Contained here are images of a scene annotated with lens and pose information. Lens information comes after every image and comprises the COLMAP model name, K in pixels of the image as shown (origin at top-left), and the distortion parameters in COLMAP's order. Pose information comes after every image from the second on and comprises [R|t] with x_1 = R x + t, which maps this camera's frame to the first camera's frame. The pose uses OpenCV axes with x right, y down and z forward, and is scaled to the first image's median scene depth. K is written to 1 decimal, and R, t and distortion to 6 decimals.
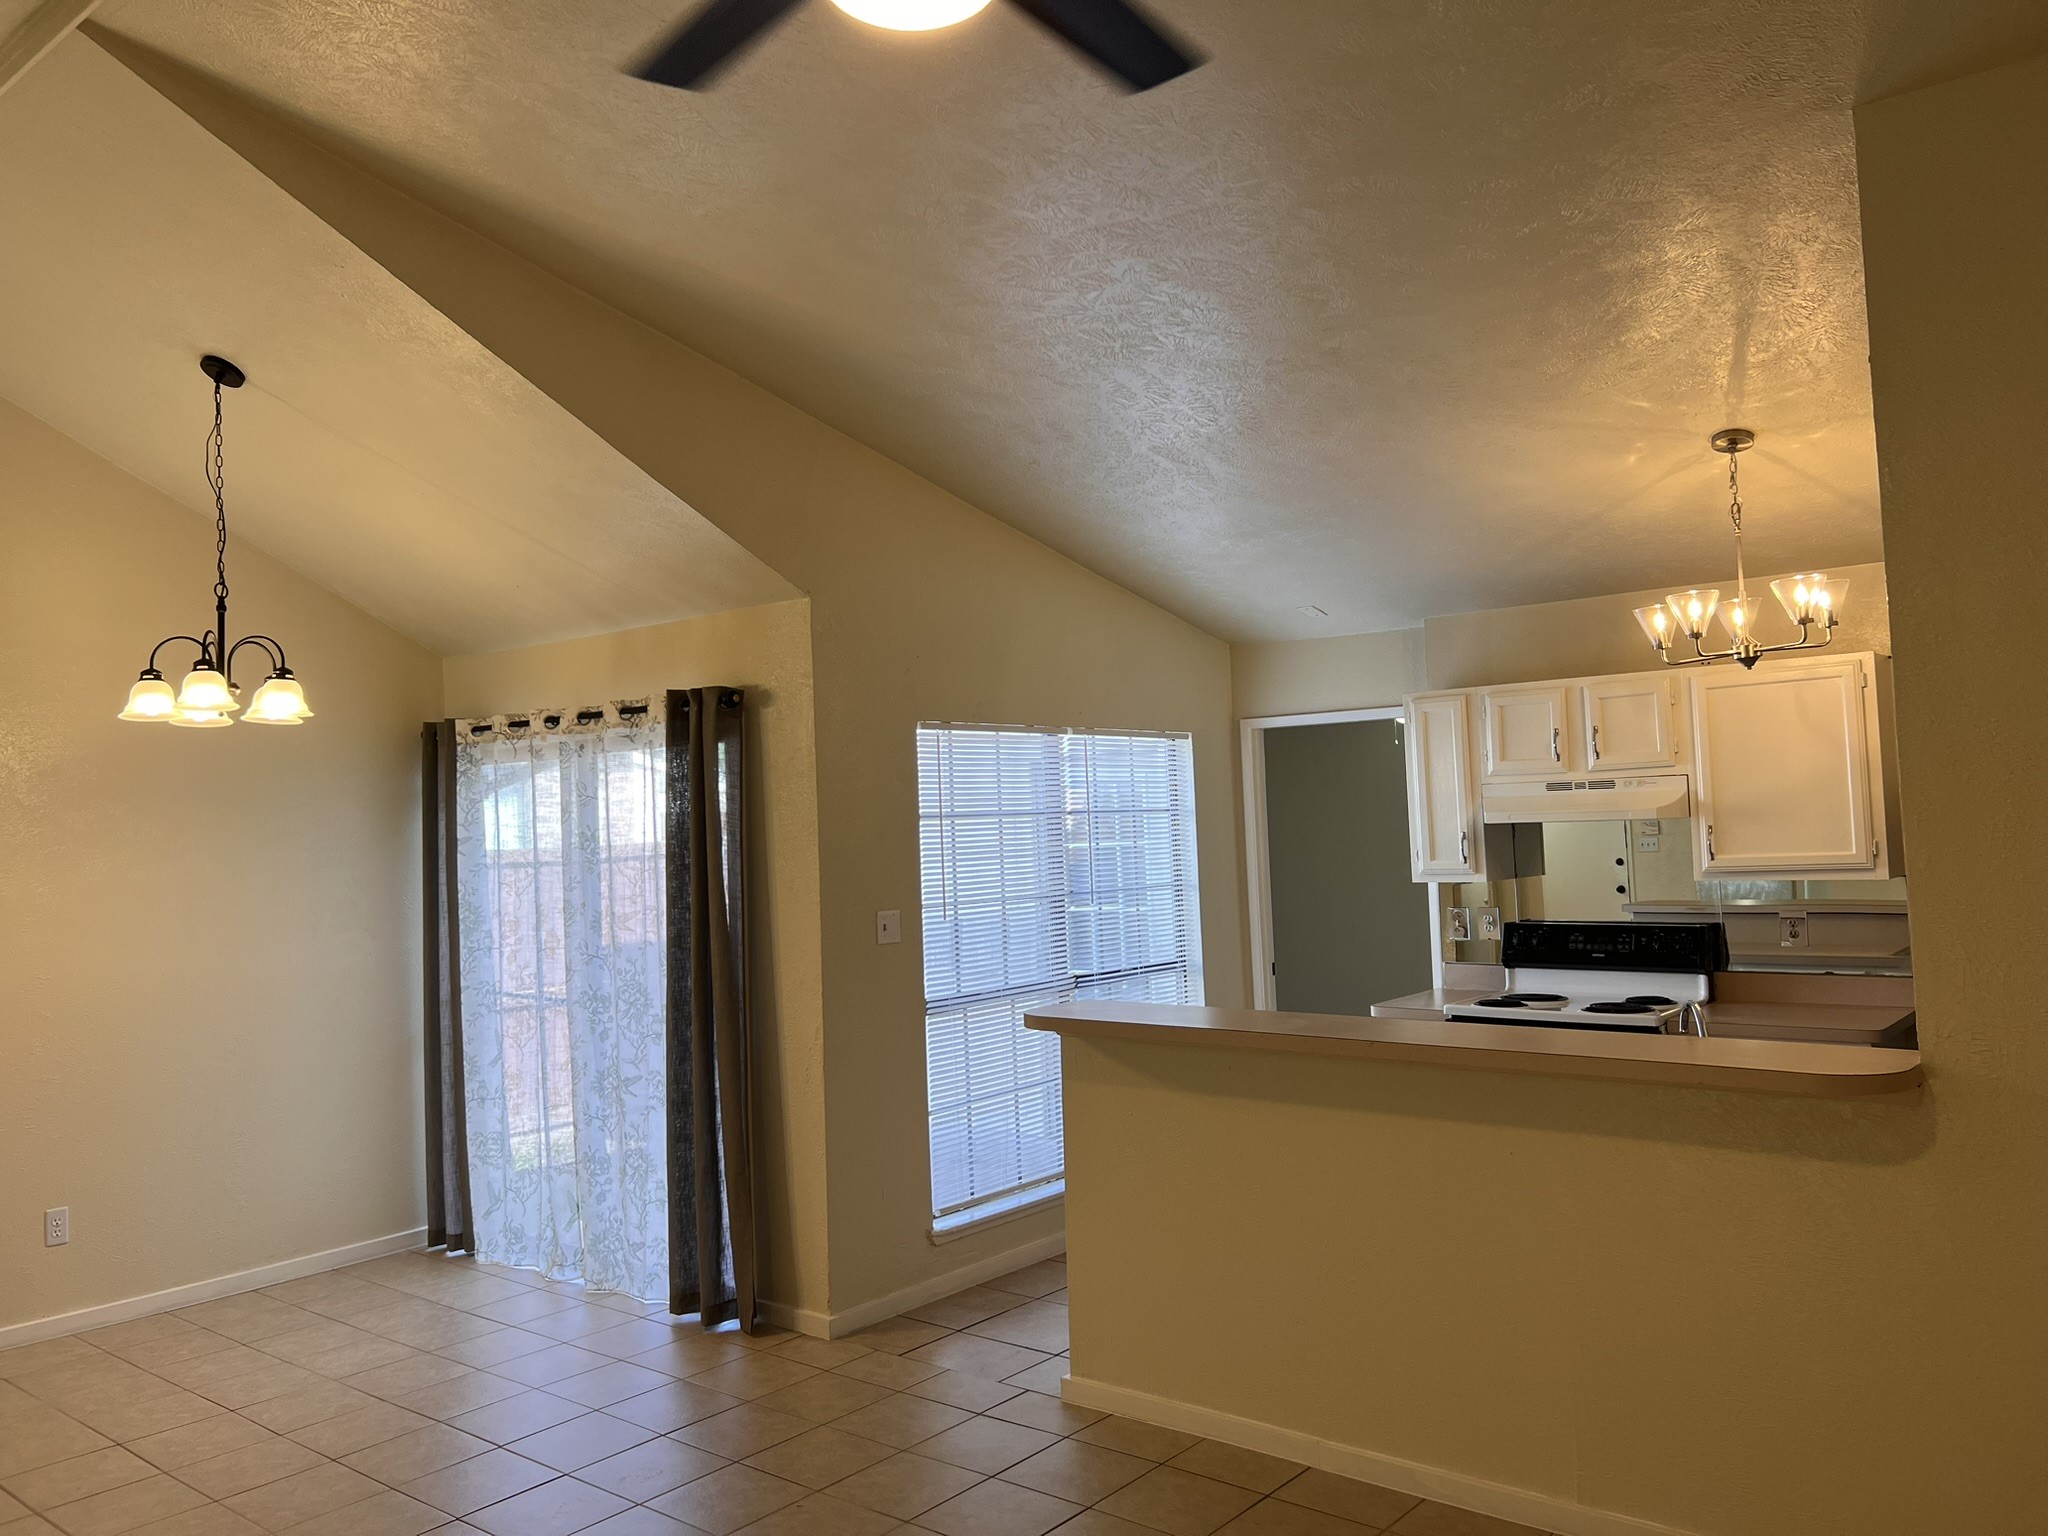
lens RADIAL K [[1543.9, 0, 1018.7], [0, 1543.9, 761.5], [0, 0, 1]] dist [0.046679, -0.049818]
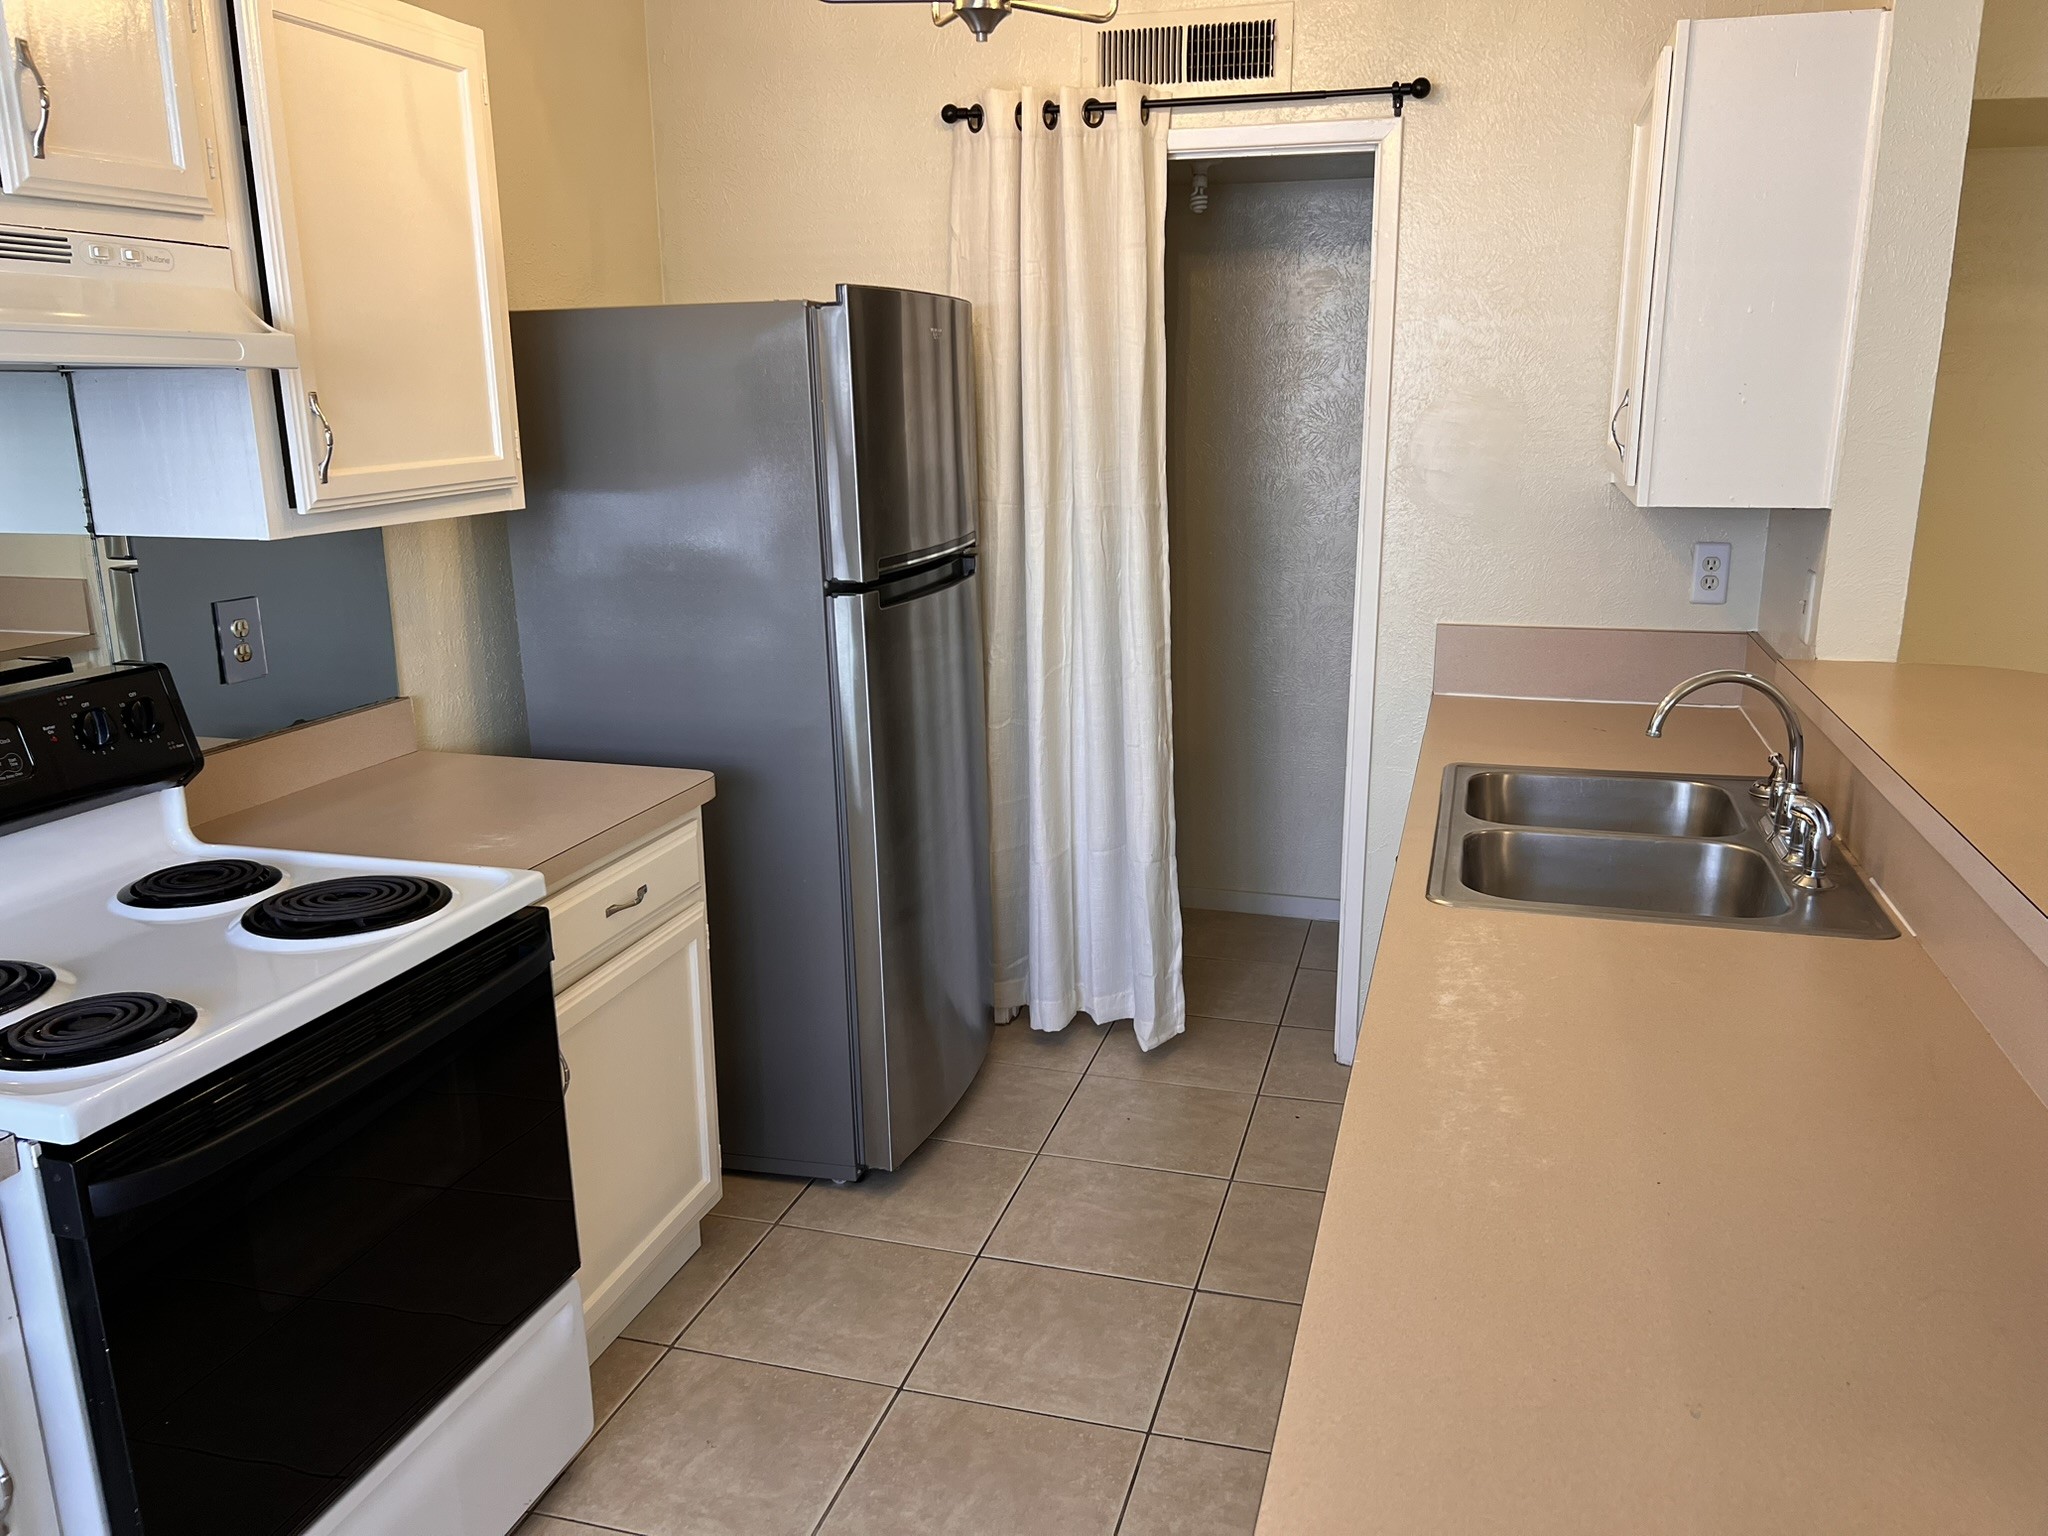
lens RADIAL K [[1543.9, 0, 1016.9], [0, 1543.9, 760.3], [0, 0, 1]] dist [0.046679, -0.049818]
pose [[-0.384675, -0.177370, 0.905850, 0.004793], [-0.022692, 0.982885, 0.182818, 0.054562], [-0.922773, 0.049770, -0.382117, 0.957397]]
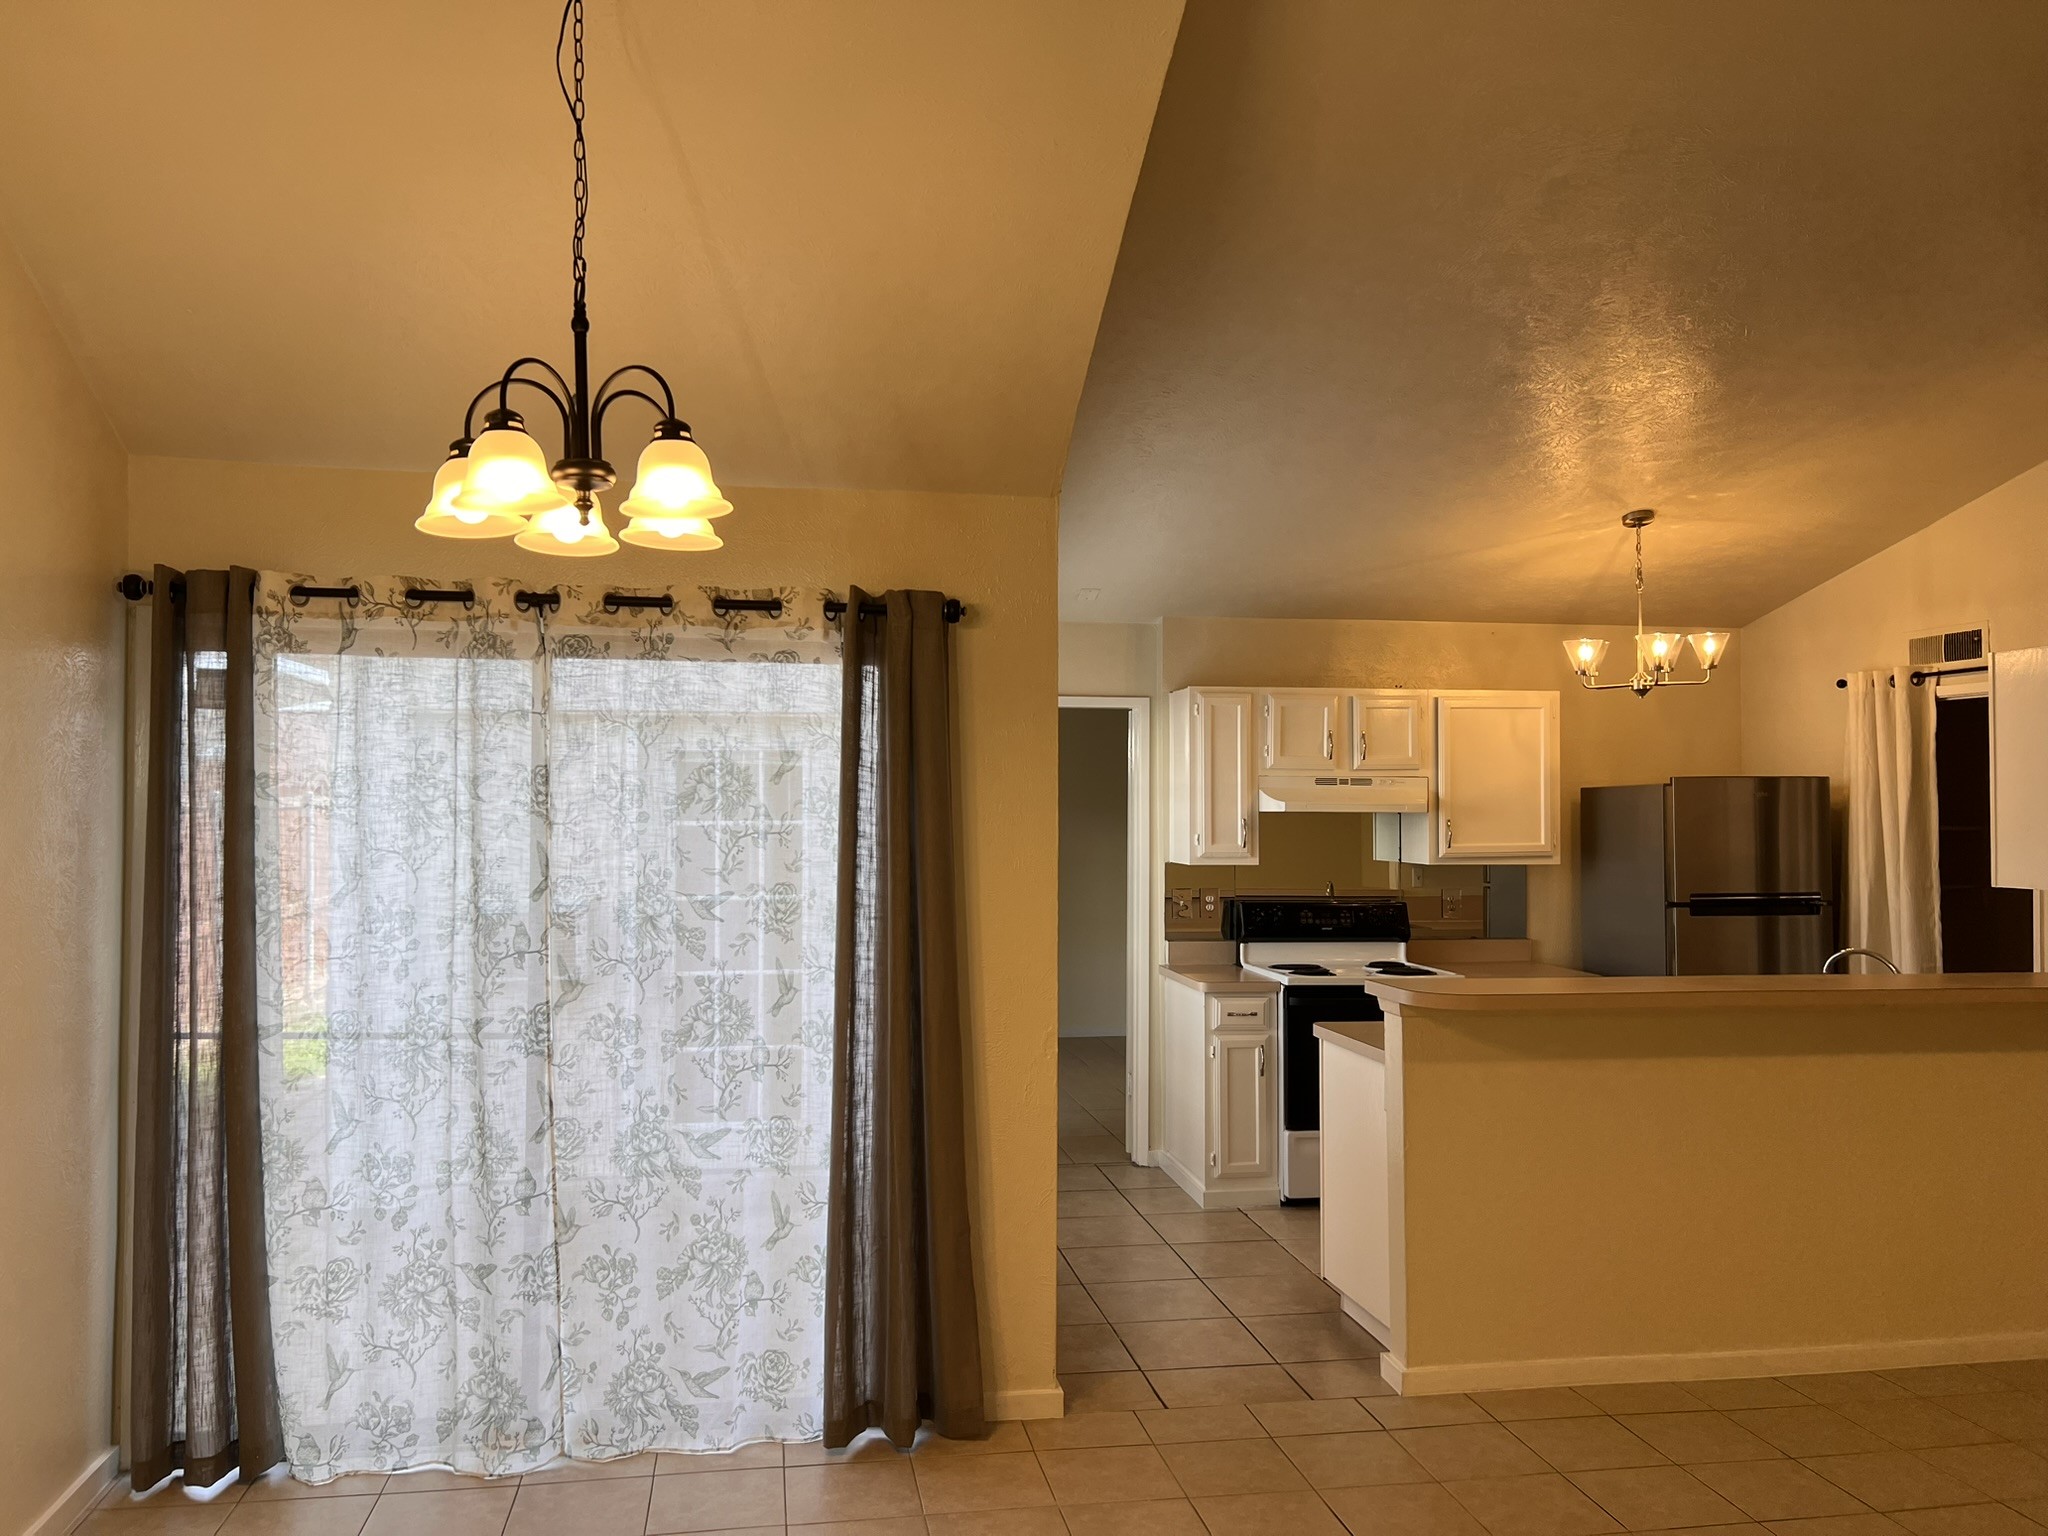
lens RADIAL K [[1543.9, 0, 996.0], [0, 1543.9, 777.9], [0, 0, 1]] dist [0.046679, -0.049818]
pose [[0.653415, 0.052942, 0.755147, -0.692080], [-0.059873, 0.998041, -0.018164, 0.050383], [-0.754629, -0.033344, 0.655304, 0.452665]]
